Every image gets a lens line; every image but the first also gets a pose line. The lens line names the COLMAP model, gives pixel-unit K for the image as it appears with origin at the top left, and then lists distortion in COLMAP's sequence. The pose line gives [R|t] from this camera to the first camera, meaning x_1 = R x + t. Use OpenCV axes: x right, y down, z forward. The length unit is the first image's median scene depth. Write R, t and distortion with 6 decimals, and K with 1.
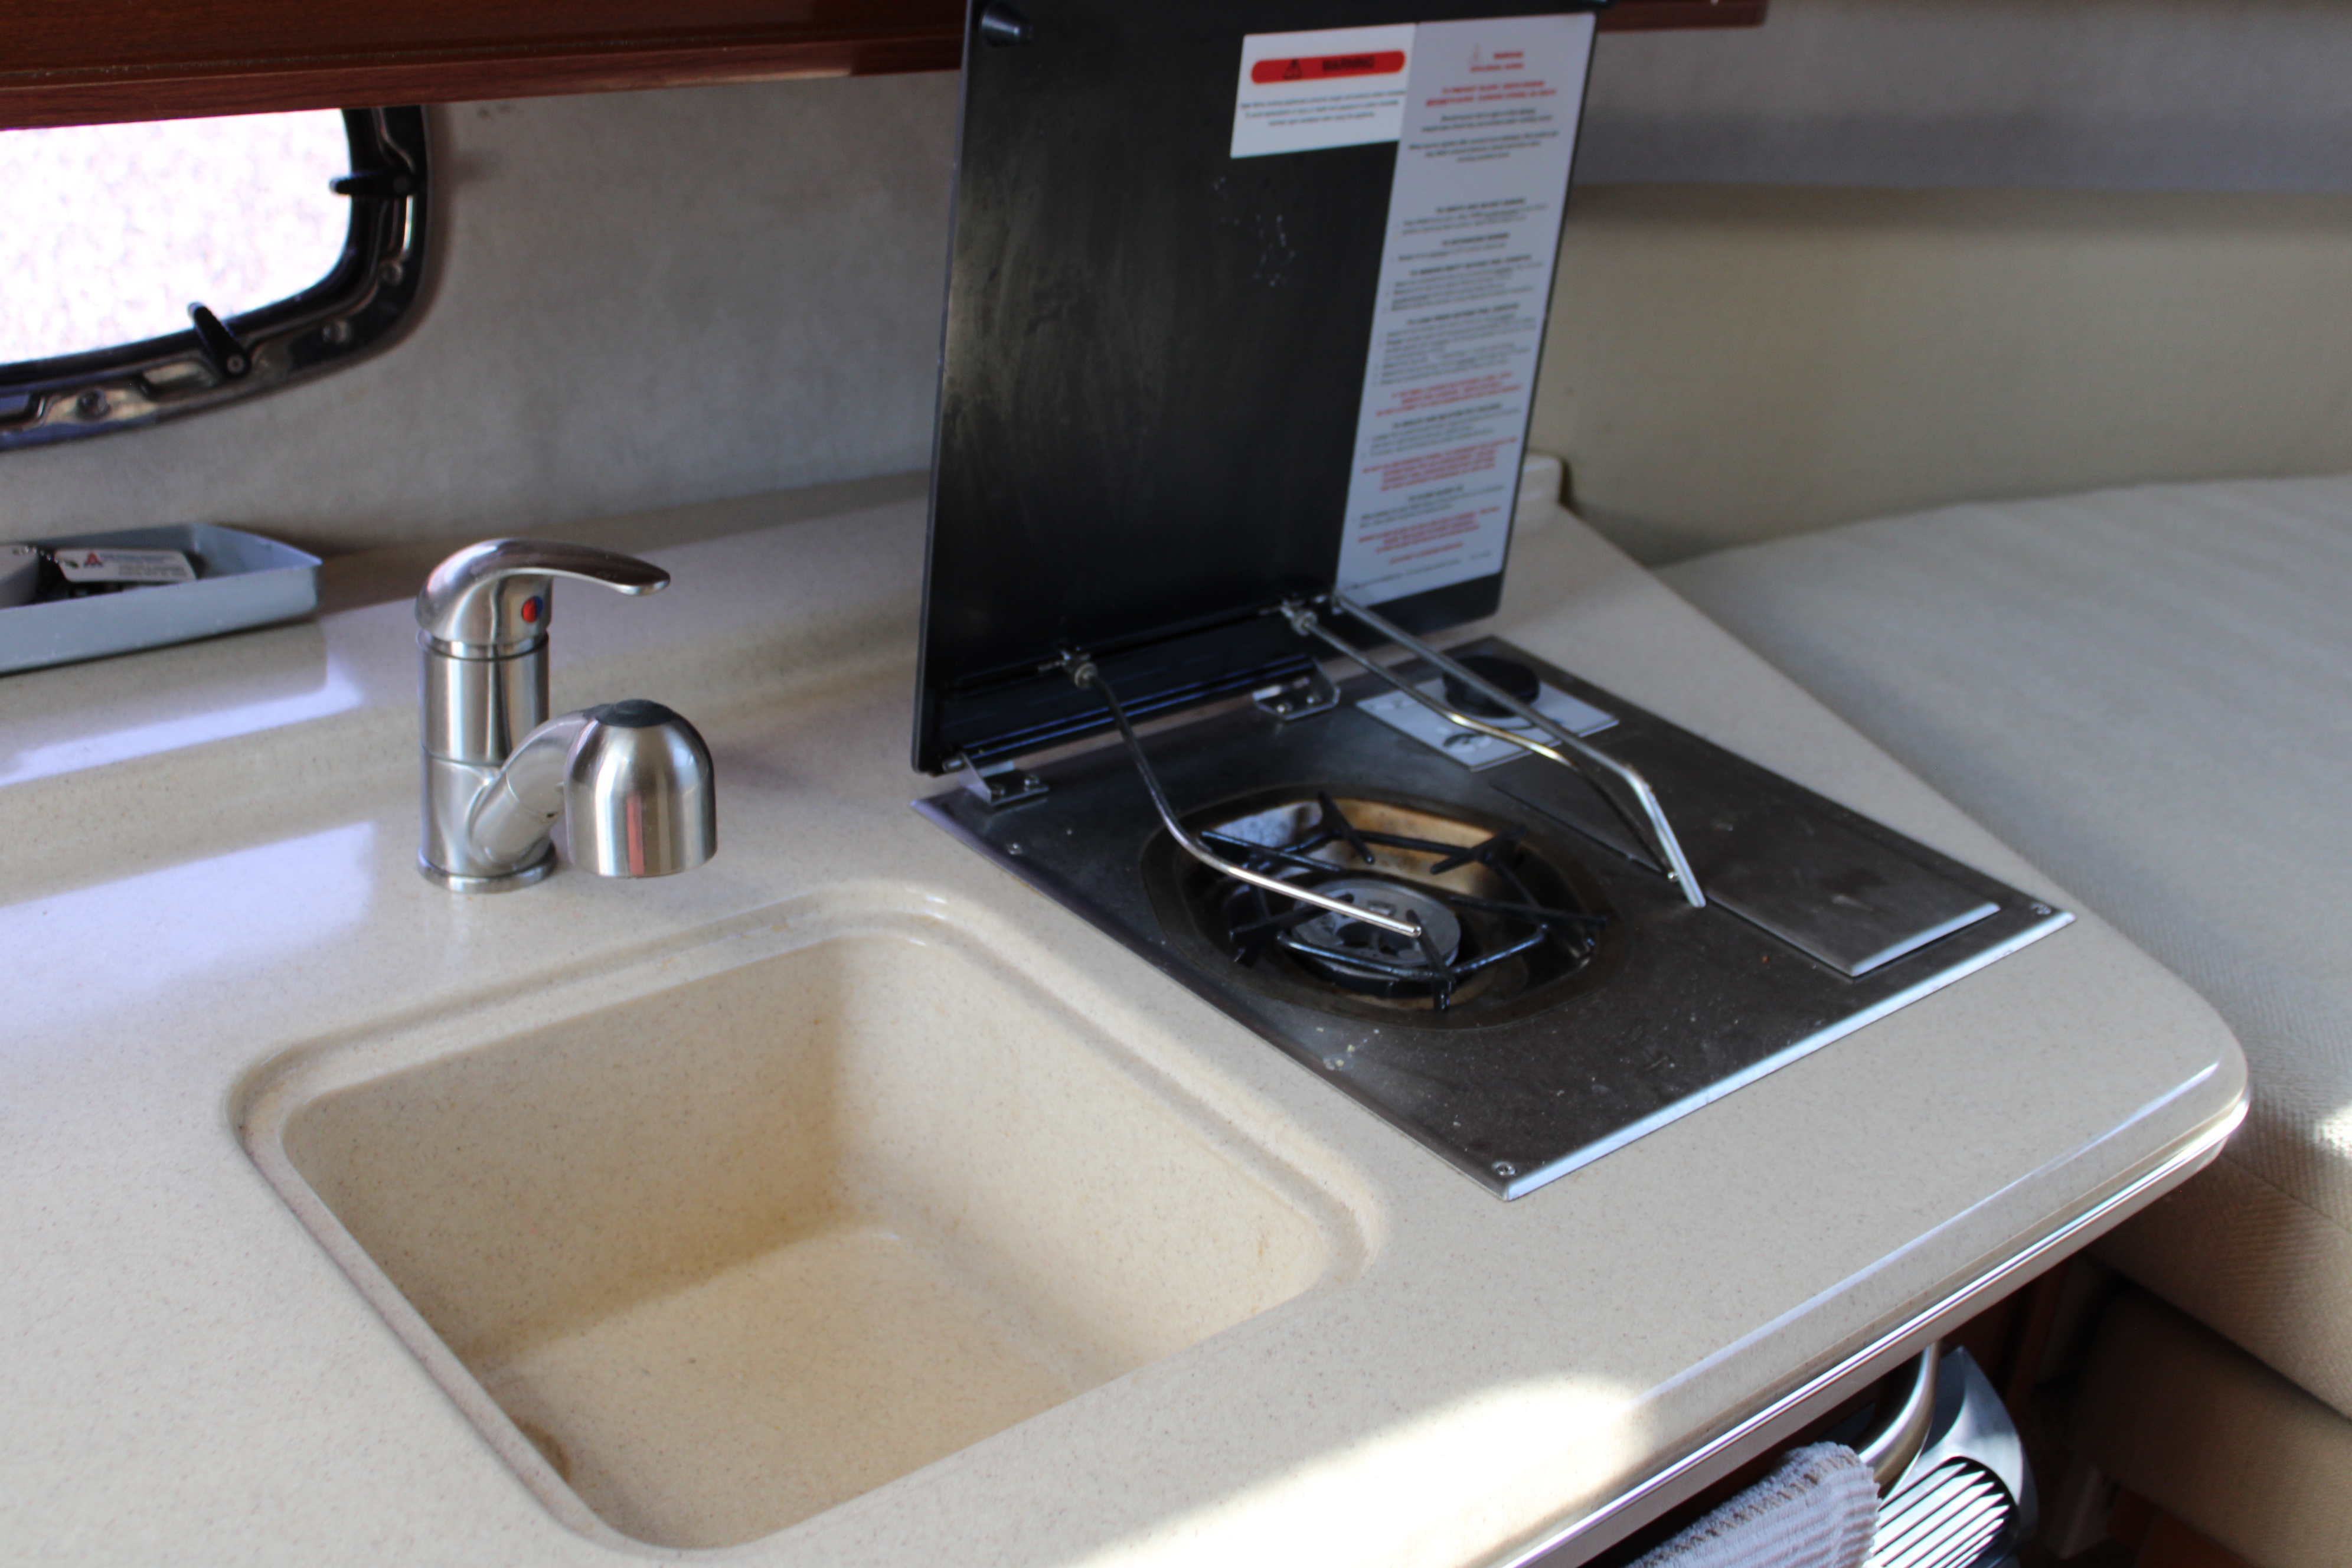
lens RADIAL K [[2580.8, 0, 1176.0], [0, 2580.8, 784.0], [0, 0, 1]] dist [-0.075756, 0.014594]
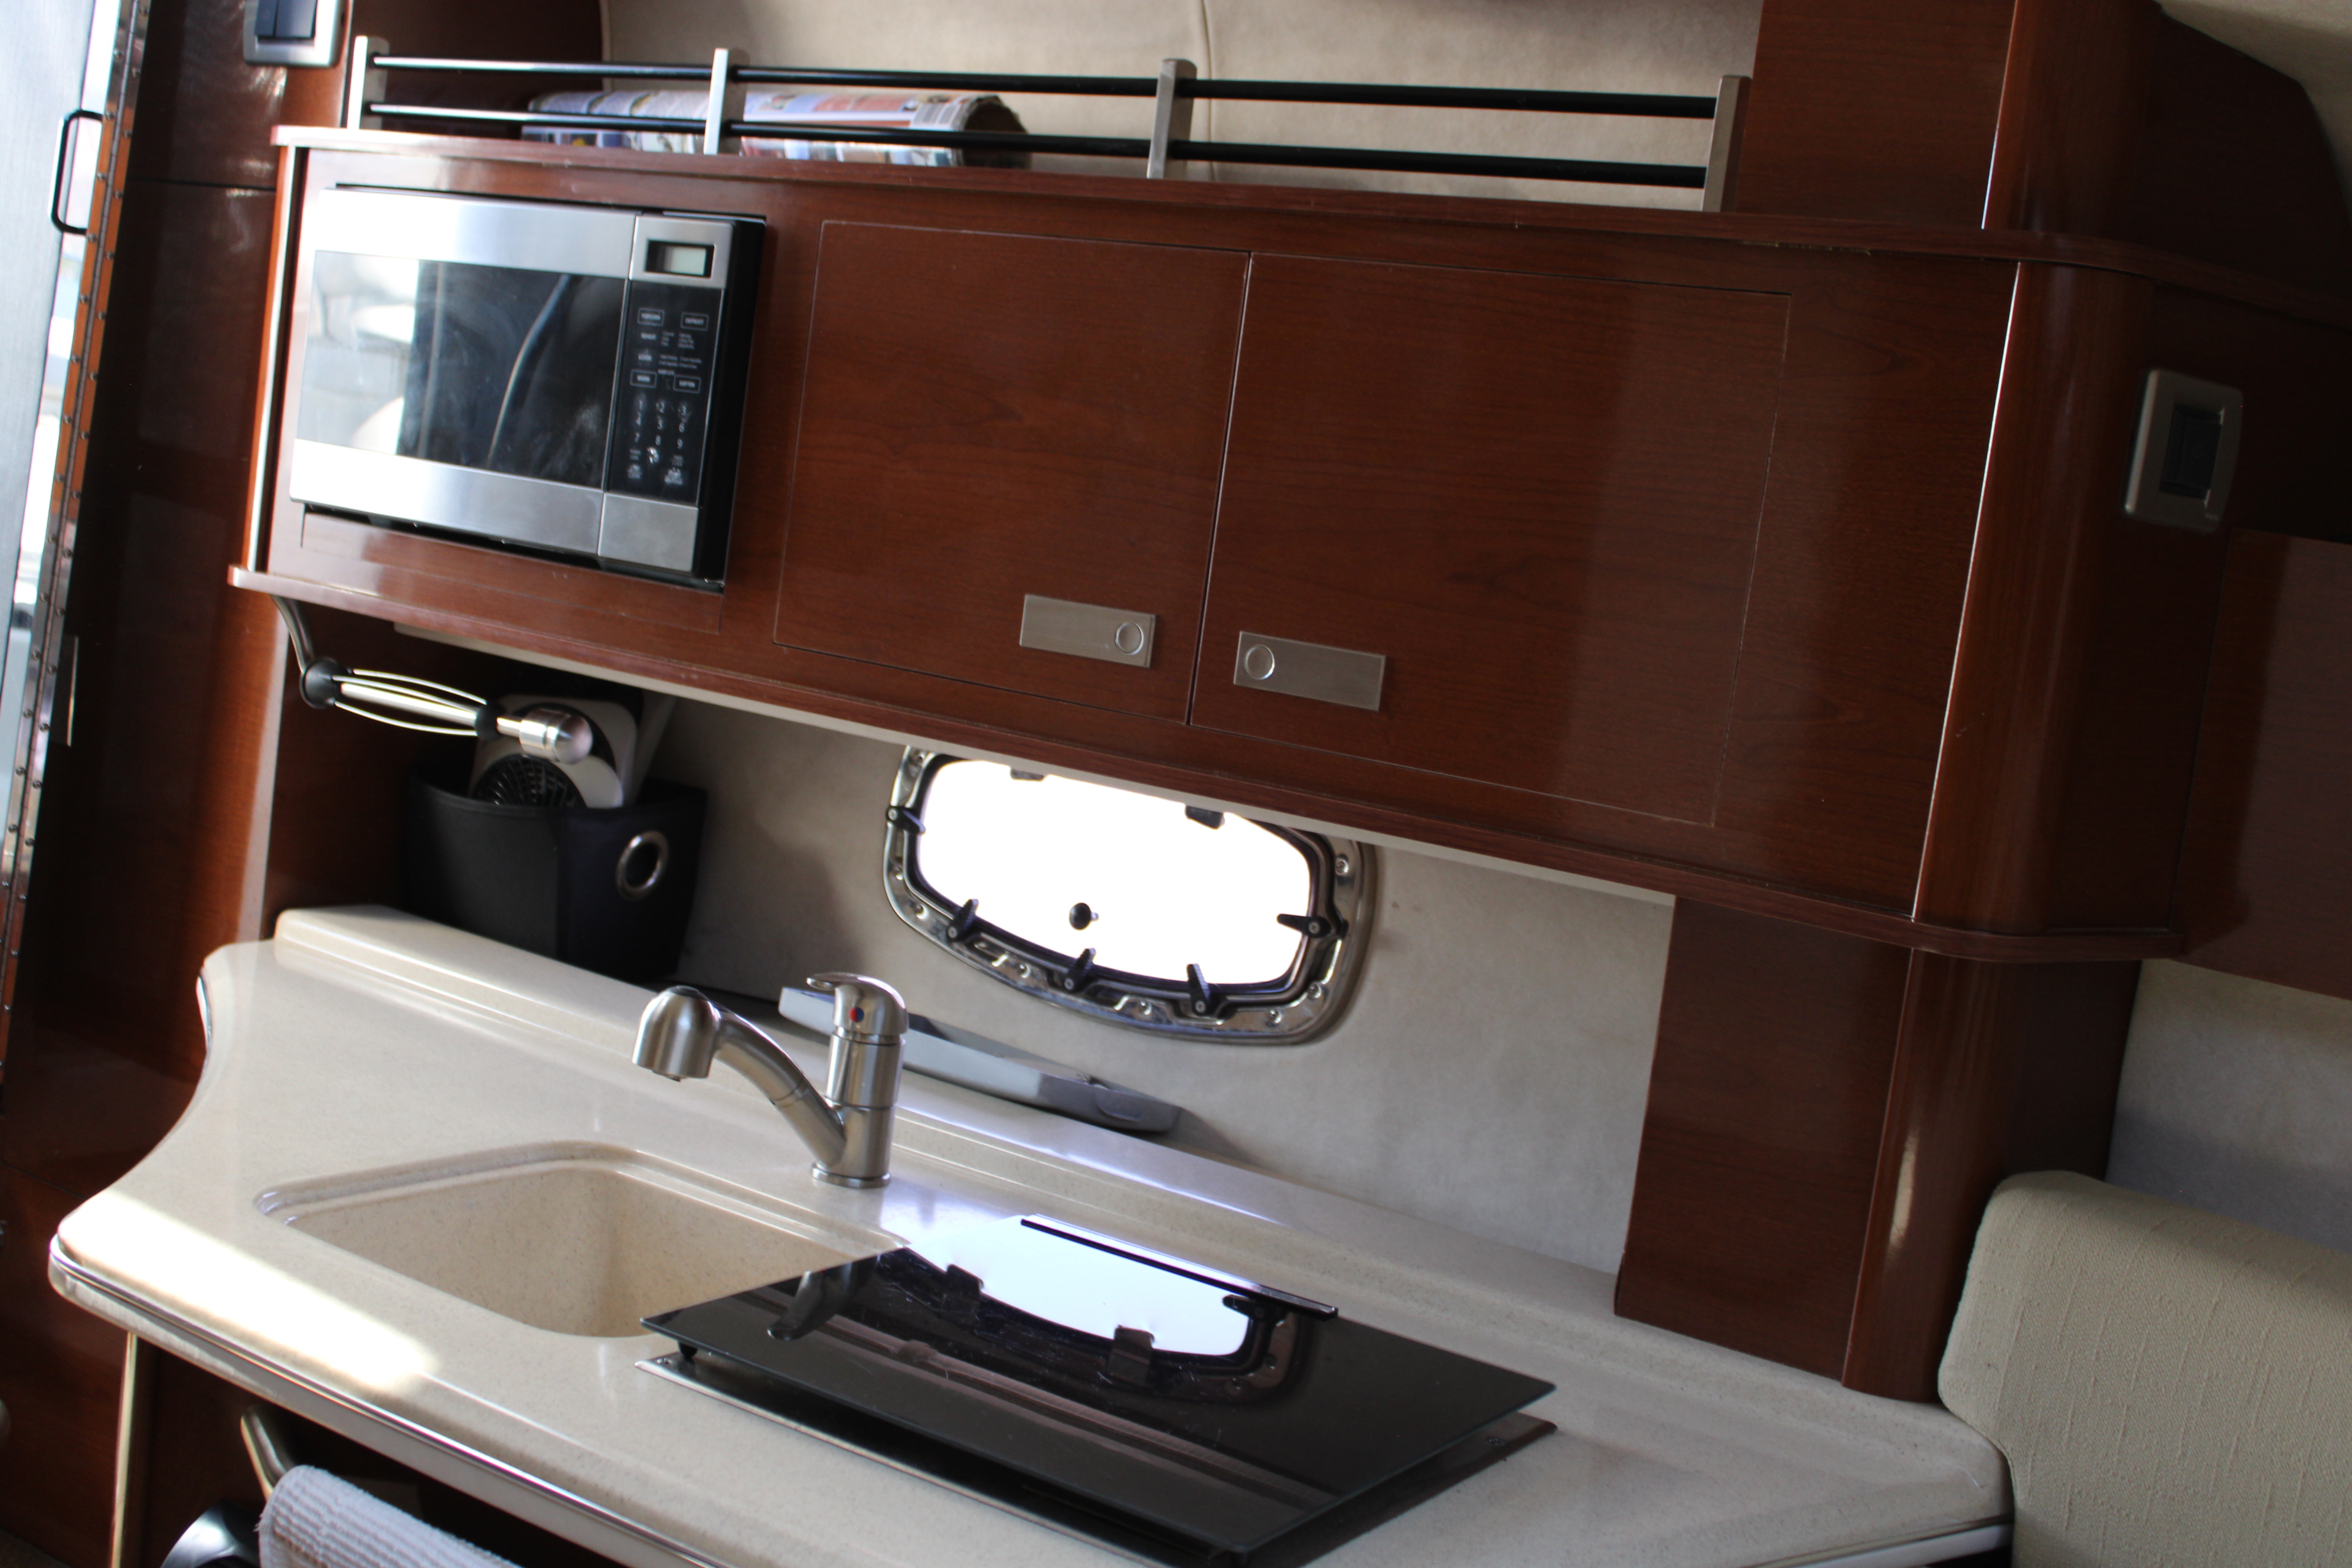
lens RADIAL K [[2580.8, 0, 1176.0], [0, 2580.8, 784.0], [0, 0, 1]] dist [-0.075756, 0.014594]
pose [[0.298640, 0.039551, -0.953546, 1.171374], [-0.512852, 0.849270, -0.125394, -0.072733], [0.804858, 0.526476, 0.273909, 0.471617]]
